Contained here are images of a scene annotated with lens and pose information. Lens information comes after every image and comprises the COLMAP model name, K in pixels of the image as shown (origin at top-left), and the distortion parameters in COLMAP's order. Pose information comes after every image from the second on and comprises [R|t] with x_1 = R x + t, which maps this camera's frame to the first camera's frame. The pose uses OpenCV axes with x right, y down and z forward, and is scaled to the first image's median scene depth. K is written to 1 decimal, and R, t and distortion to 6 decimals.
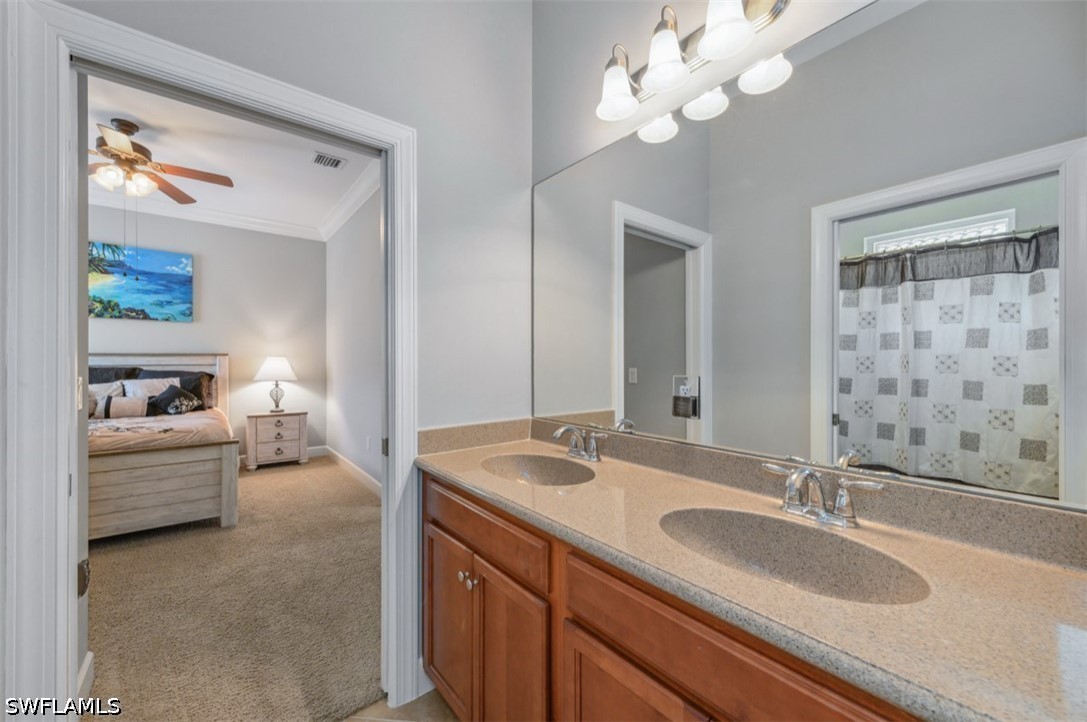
lens RADIAL K [[425.2, 0, 540.1], [0, 425.2, 360.0], [0, 0, 1]] dist [0.002102, 0.000208]
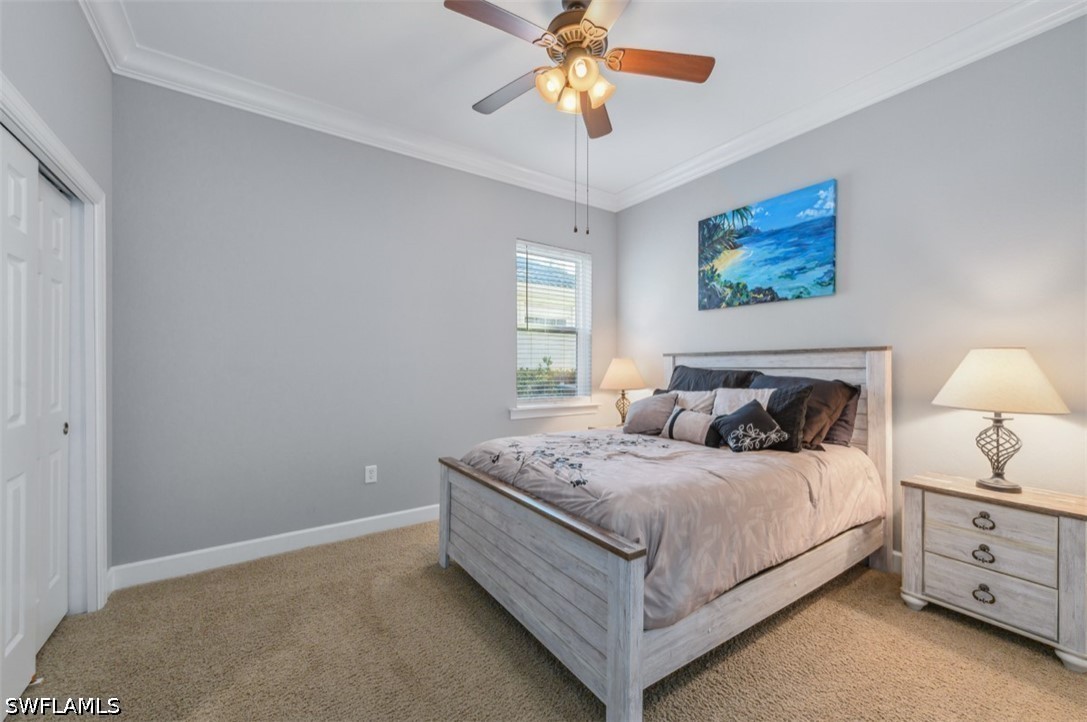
lens RADIAL K [[425.2, 0, 543.2], [0, 425.2, 369.6], [0, 0, 1]] dist [0.002102, 0.000208]
pose [[-0.067406, 0.006307, -0.997706, -0.225565], [0.001907, 0.999979, 0.006192, 0.009828], [0.997724, -0.001485, -0.067416, 0.695738]]
